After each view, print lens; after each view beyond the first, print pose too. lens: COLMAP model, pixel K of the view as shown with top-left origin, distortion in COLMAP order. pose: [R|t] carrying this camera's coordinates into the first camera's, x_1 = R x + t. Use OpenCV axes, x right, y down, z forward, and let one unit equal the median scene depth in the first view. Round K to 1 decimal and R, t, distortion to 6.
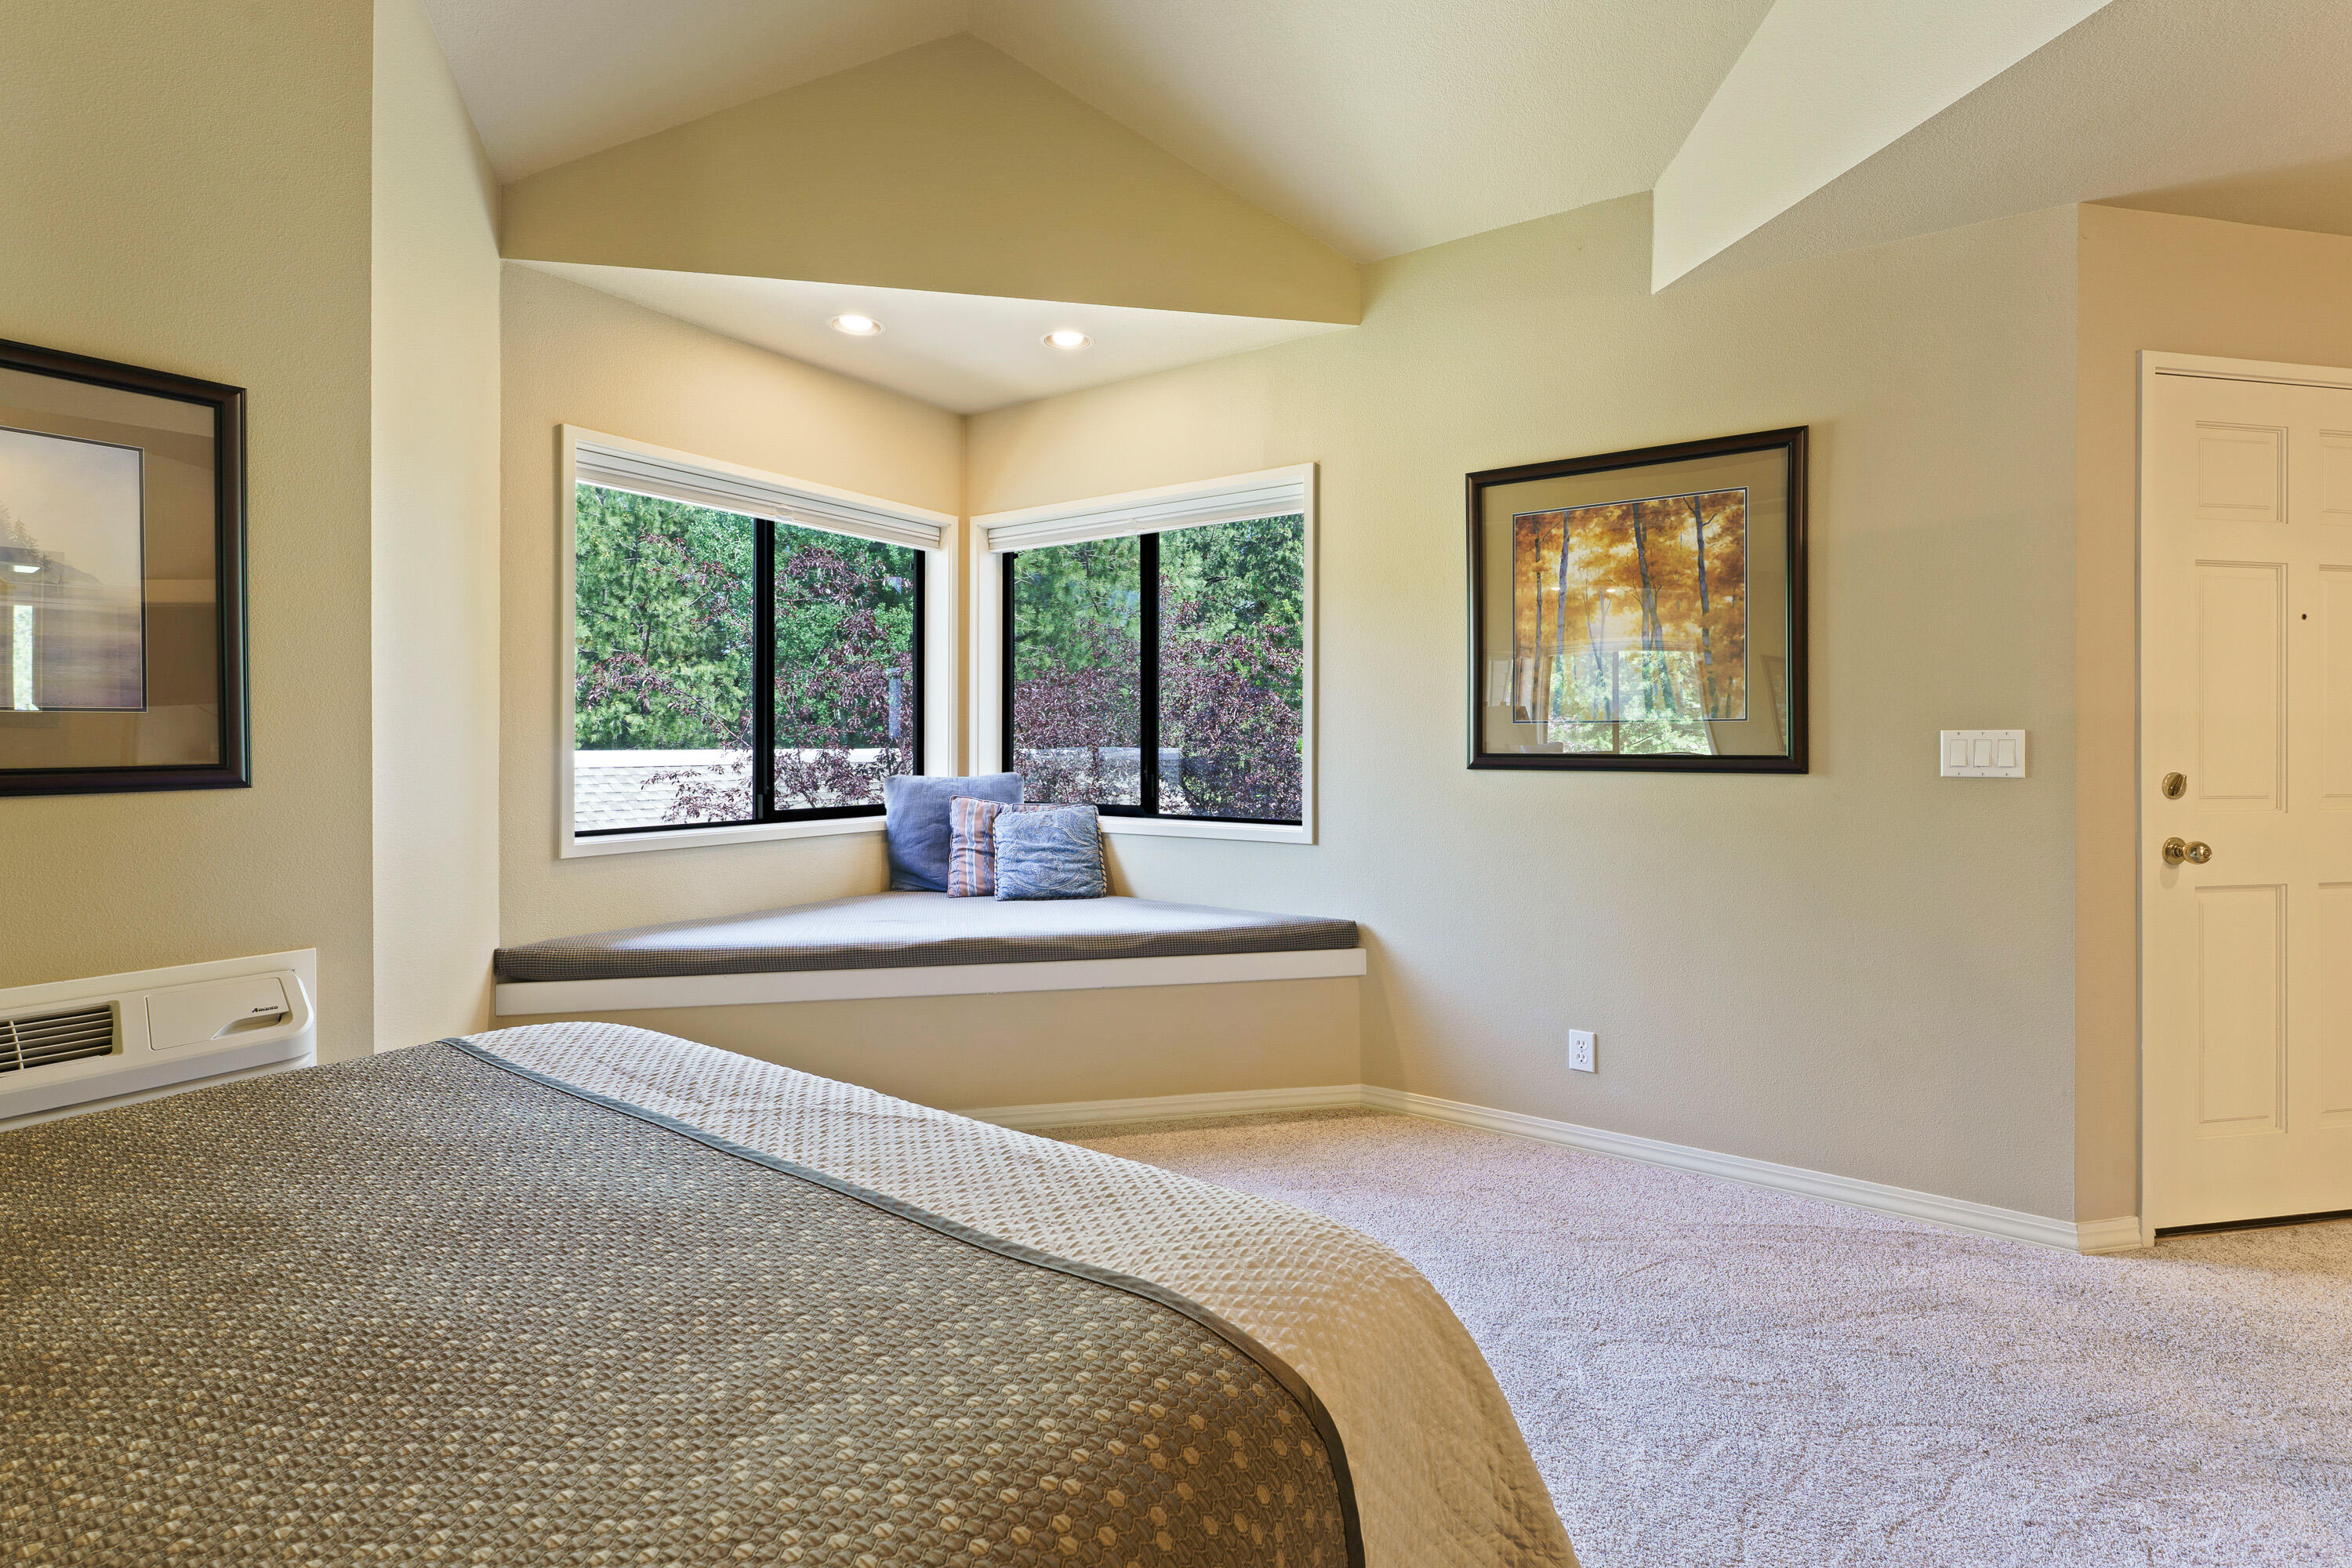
lens RADIAL K [[1078.2, 0, 1168.6], [0, 1078.2, 742.7], [0, 0, 1]] dist [-0.001044, 0.000385]
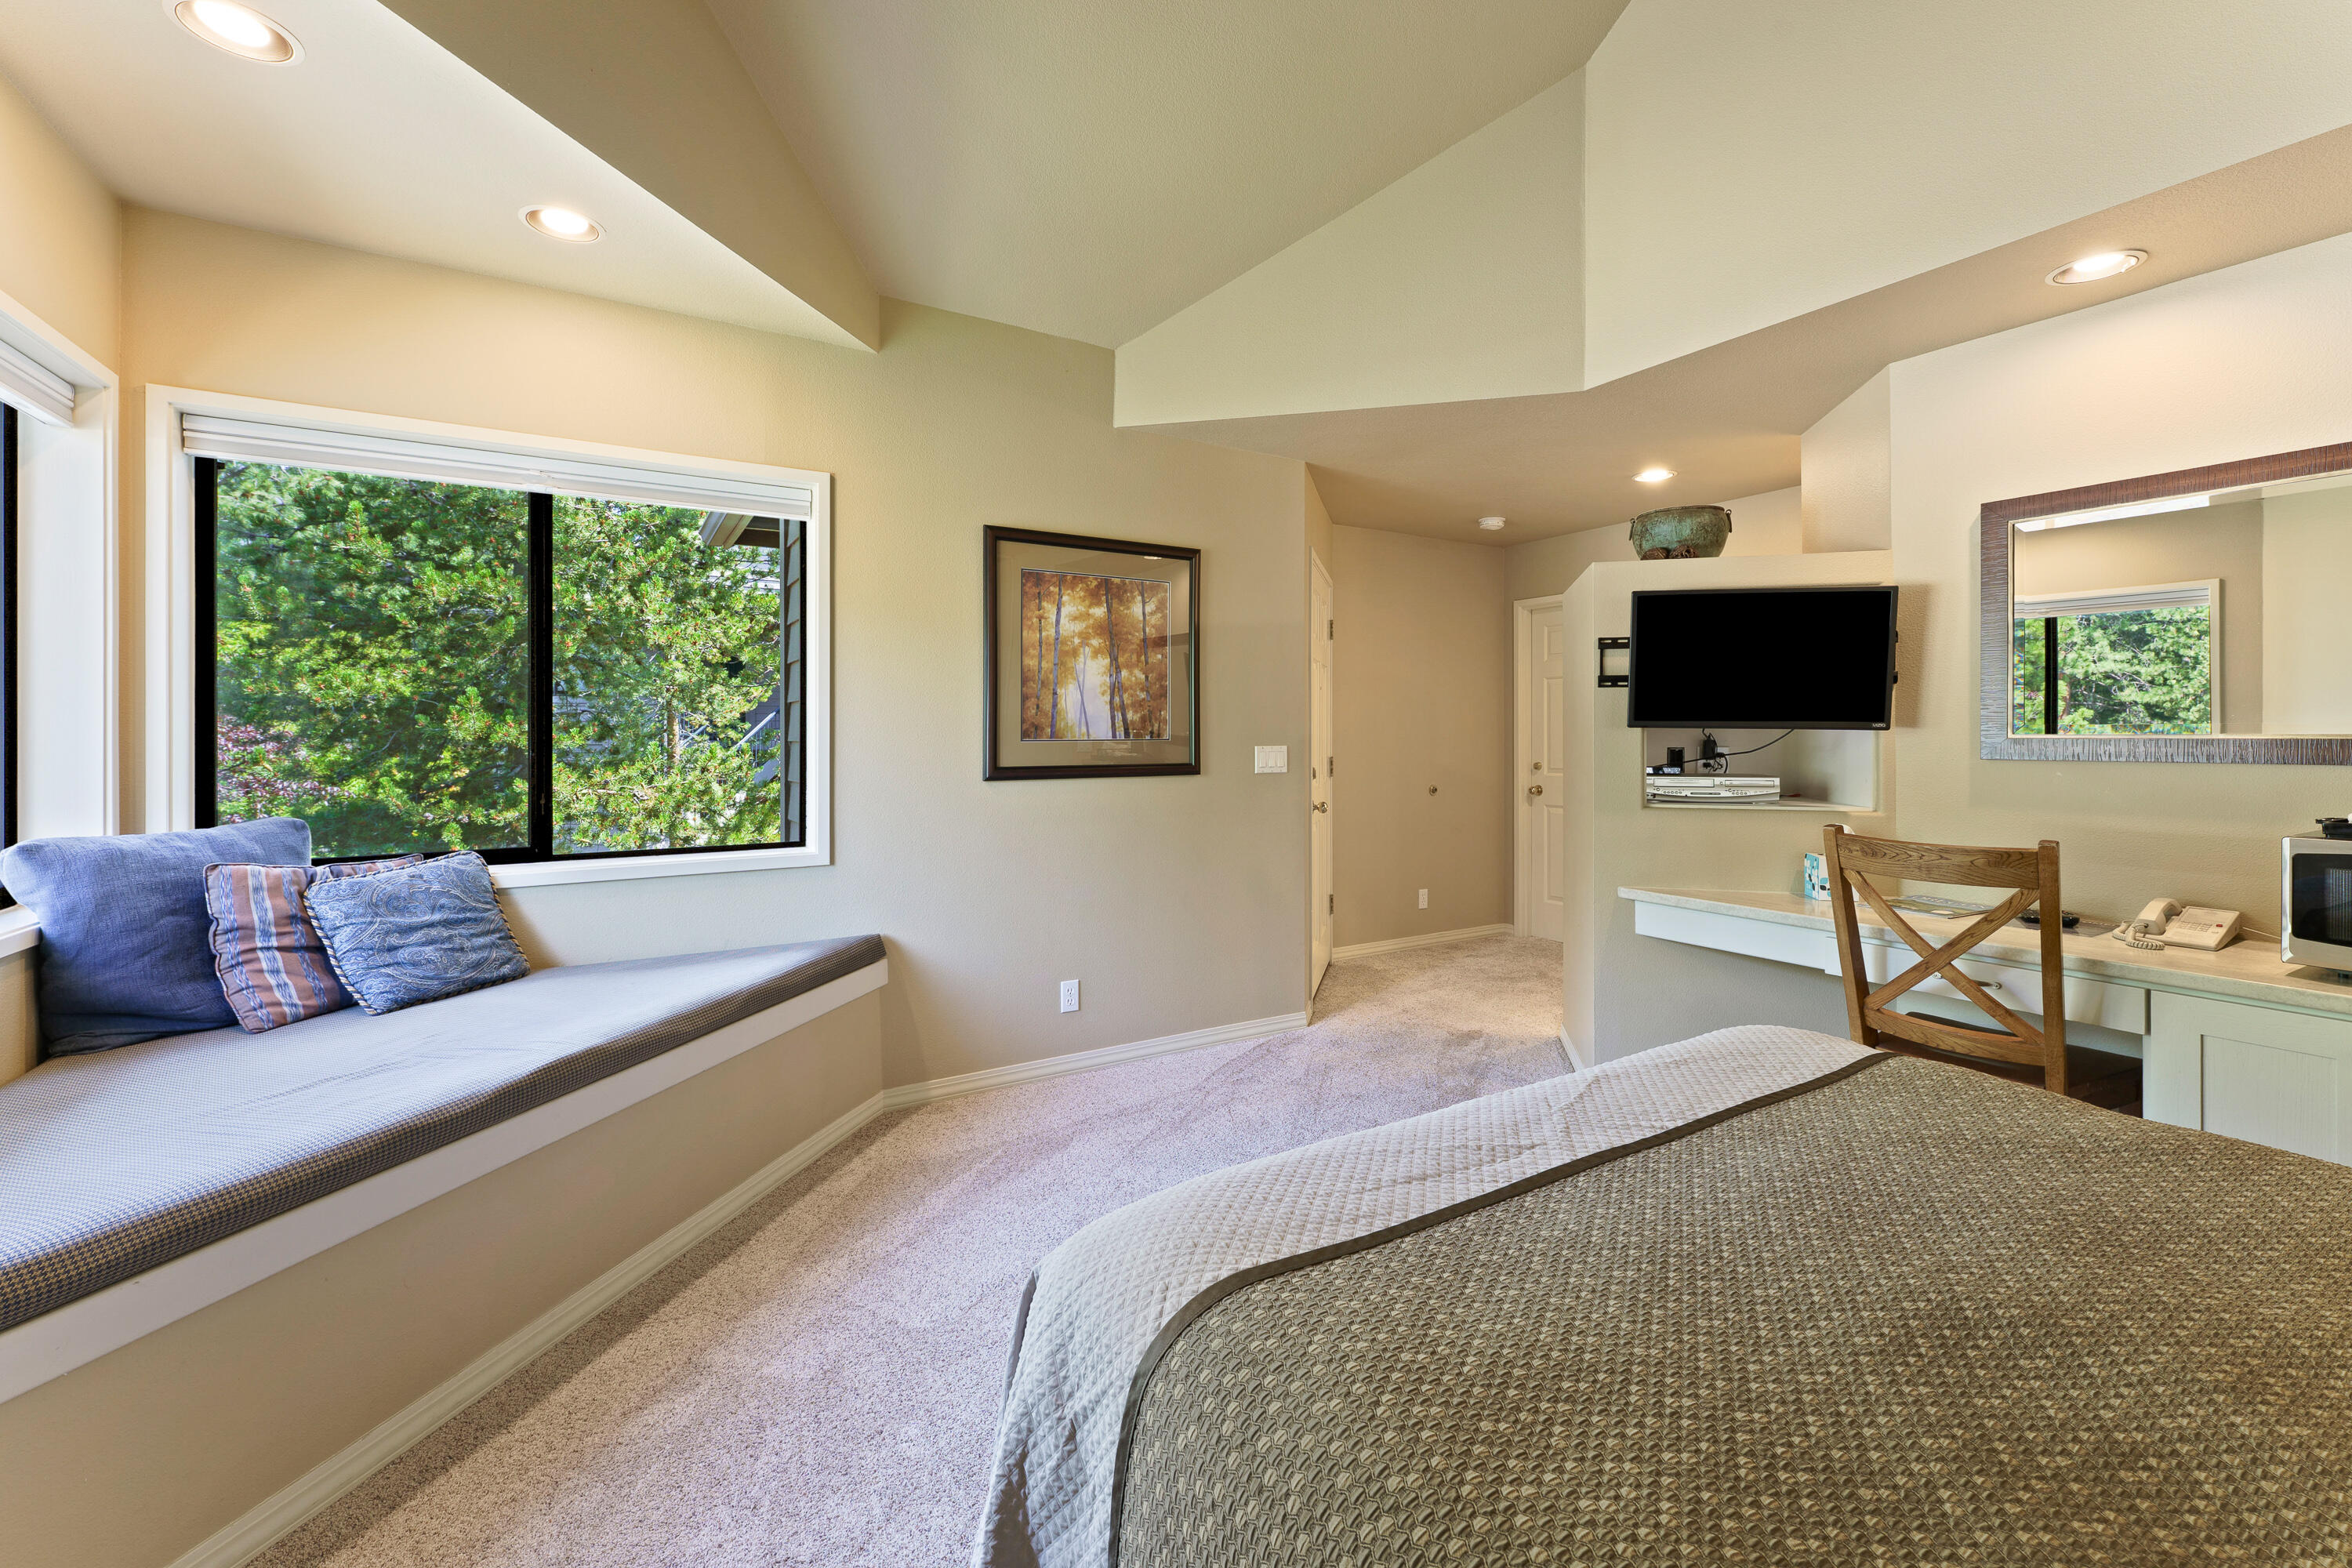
lens RADIAL K [[970.2, 0, 1176.3], [0, 970.2, 740.4], [0, 0, 1]] dist [-0.000662, -0.000381]
pose [[0.420420, -0.006913, 0.907303, -0.609524], [0.004575, 0.999974, 0.005499, -0.025199], [-0.907318, 0.001839, 0.420441, 0.397394]]
